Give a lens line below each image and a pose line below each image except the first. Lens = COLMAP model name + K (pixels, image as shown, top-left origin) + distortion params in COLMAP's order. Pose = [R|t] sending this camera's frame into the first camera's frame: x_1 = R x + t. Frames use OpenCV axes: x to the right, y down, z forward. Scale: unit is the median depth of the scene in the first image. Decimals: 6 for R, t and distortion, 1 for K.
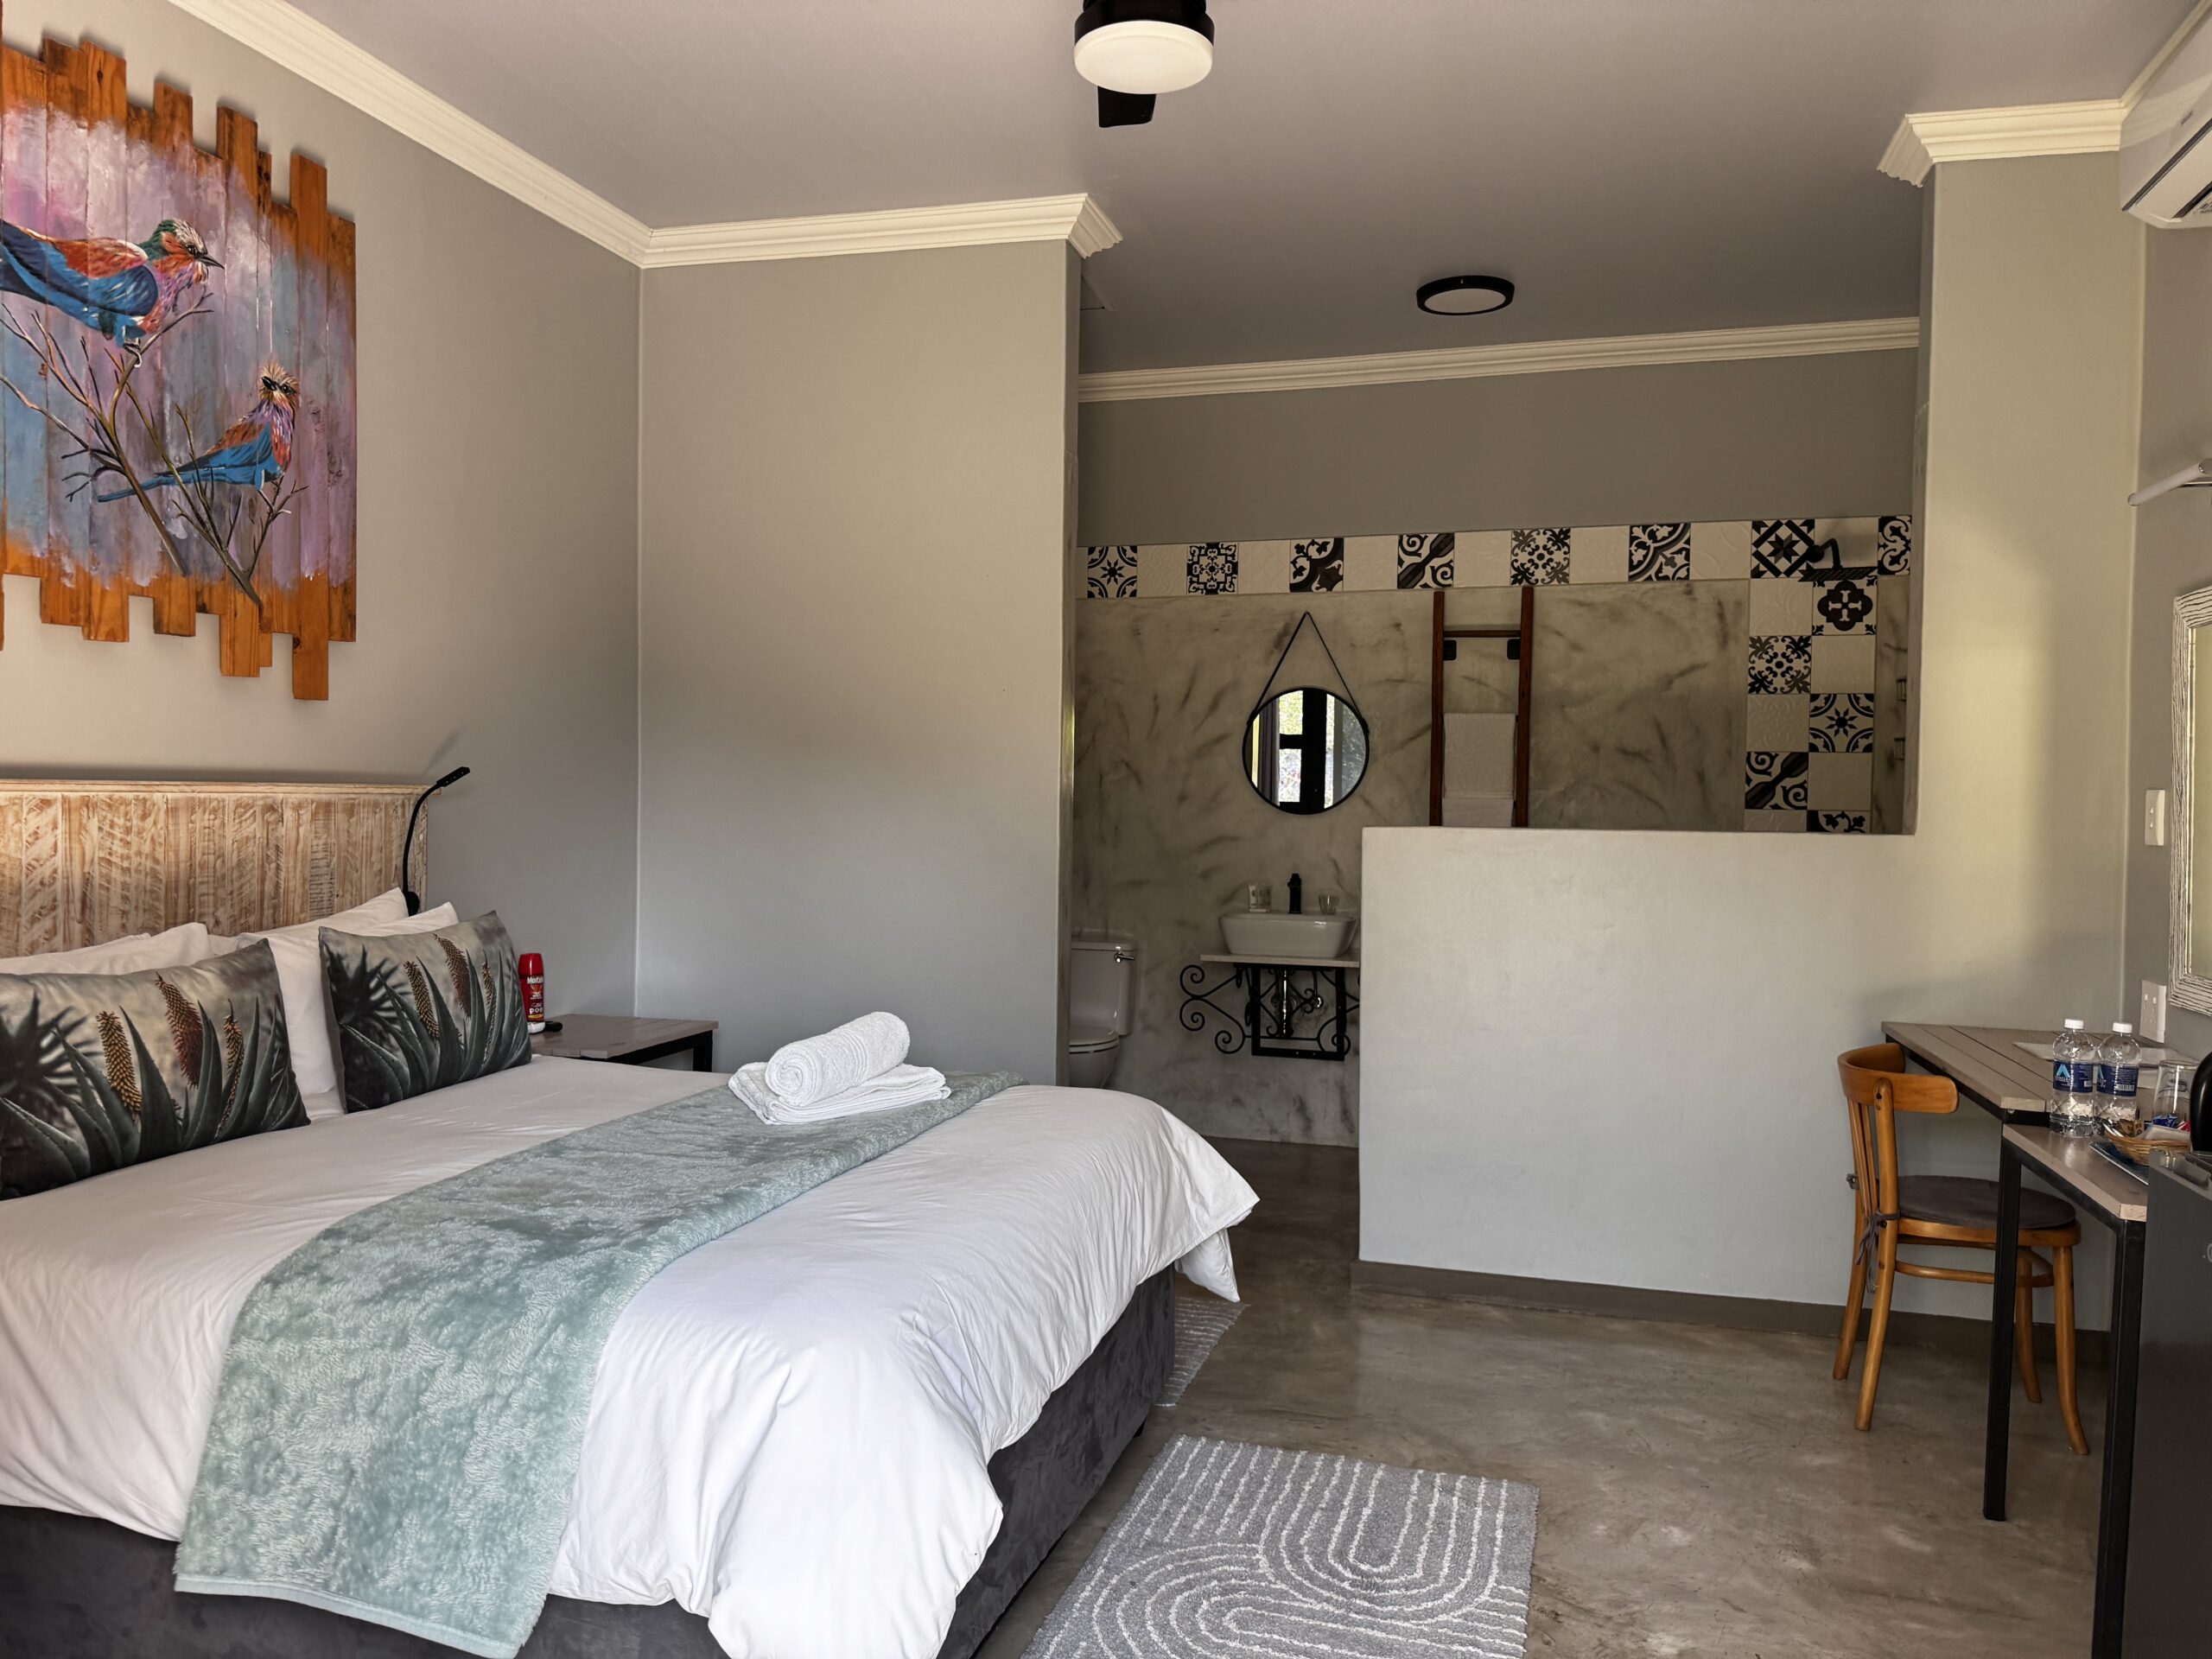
lens RADIAL K [[1566.3, 0, 1095.2], [0, 1566.3, 829.9], [0, 0, 1]] dist [0.062172, -0.083273]
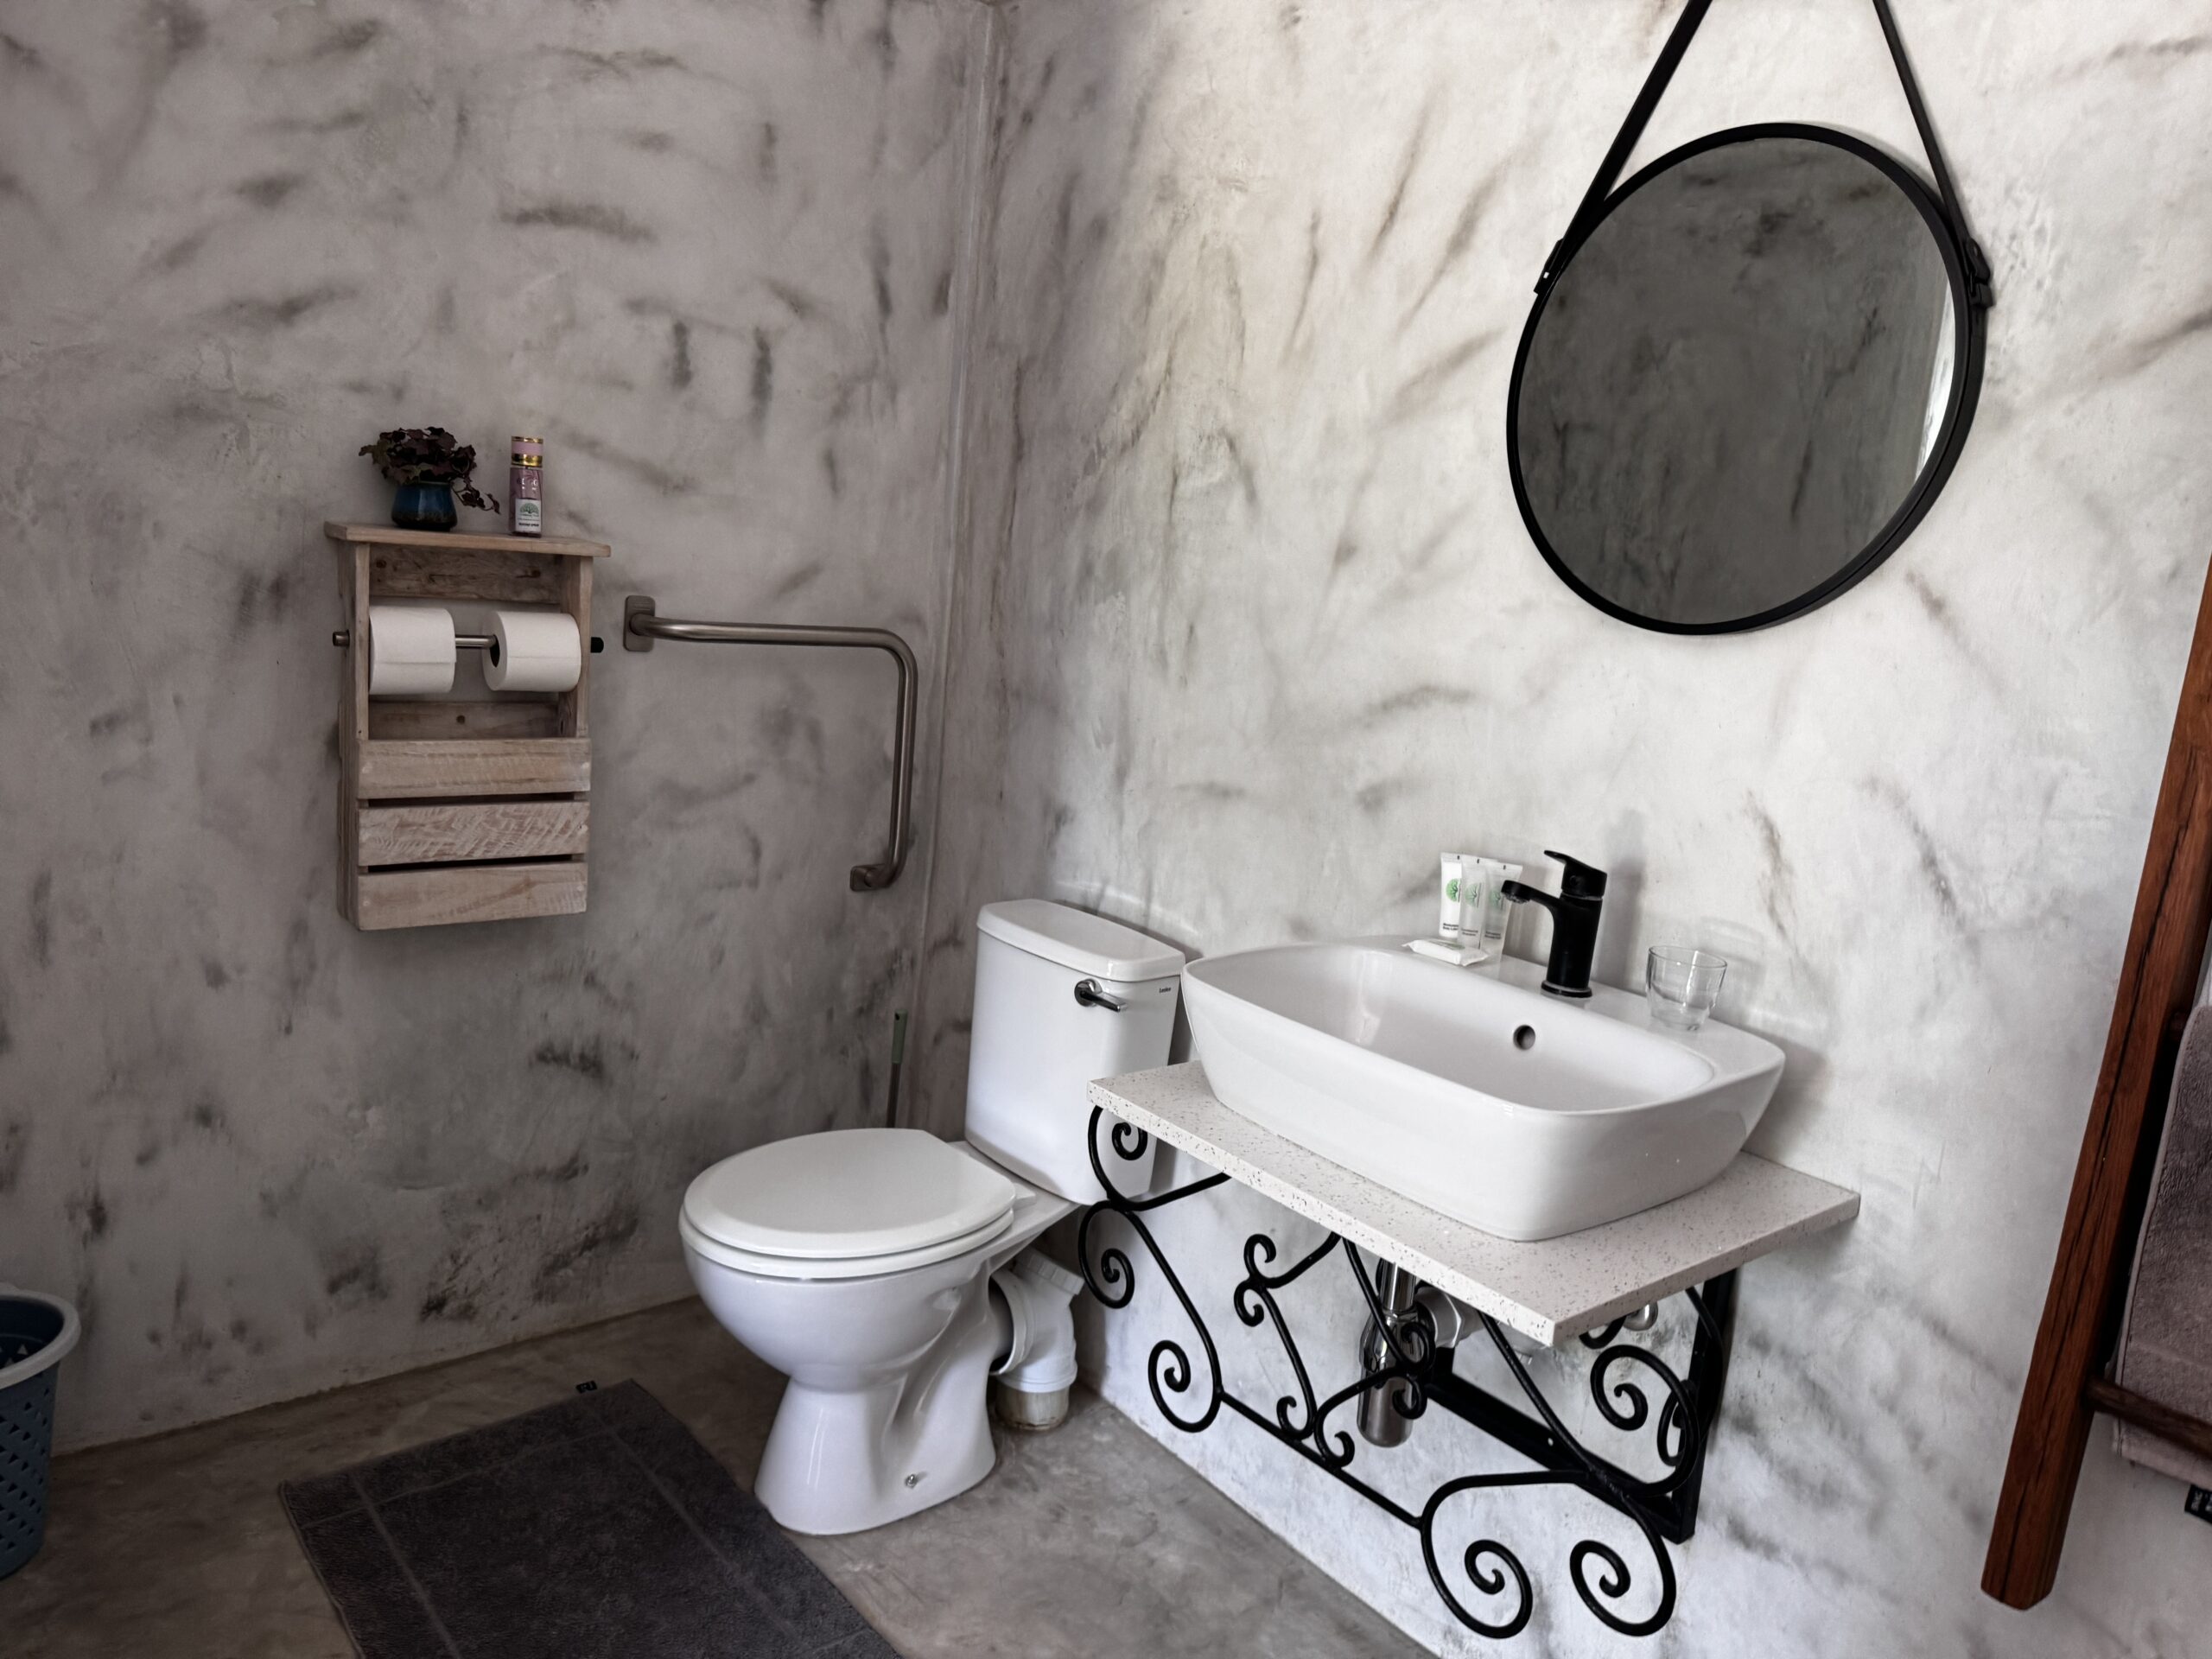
lens RADIAL K [[1566.3, 0, 1104.9], [0, 1566.3, 839.8], [0, 0, 1]] dist [0.062172, -0.083273]
pose [[0.815215, 0.167475, -0.554415, 0.203280], [-0.091161, 0.982450, 0.162731, -0.010210], [0.571938, -0.082120, 0.816176, 0.706131]]
